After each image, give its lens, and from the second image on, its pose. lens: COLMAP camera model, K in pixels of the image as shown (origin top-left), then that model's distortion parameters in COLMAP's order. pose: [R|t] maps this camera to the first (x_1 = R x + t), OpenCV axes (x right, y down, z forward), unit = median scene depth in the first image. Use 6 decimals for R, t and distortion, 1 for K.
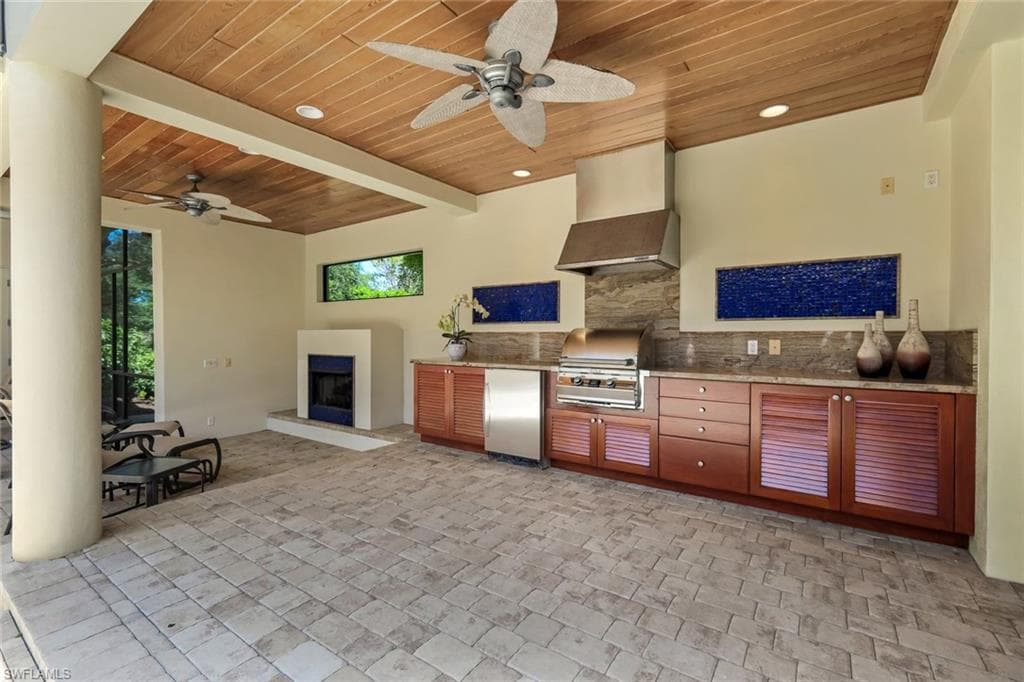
lens RADIAL K [[447.6, 0, 513.4], [0, 447.6, 341.1], [0, 0, 1]] dist [0.000441, 0.000092]
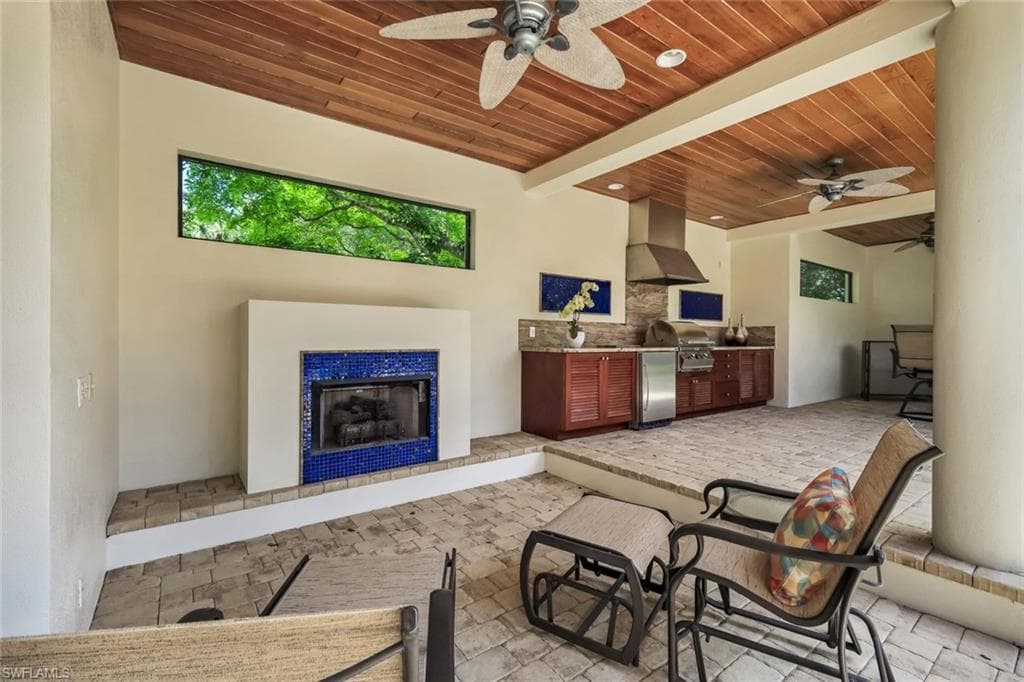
lens RADIAL K [[447.6, 0, 511.7], [0, 447.6, 339.1], [0, 0, 1]] dist [0.000441, 0.000092]
pose [[0.324182, -0.002435, 0.945992, -0.929969], [0.003403, 0.999993, 0.001408, 0.018044], [-0.945989, 0.002762, 0.324188, 0.692115]]
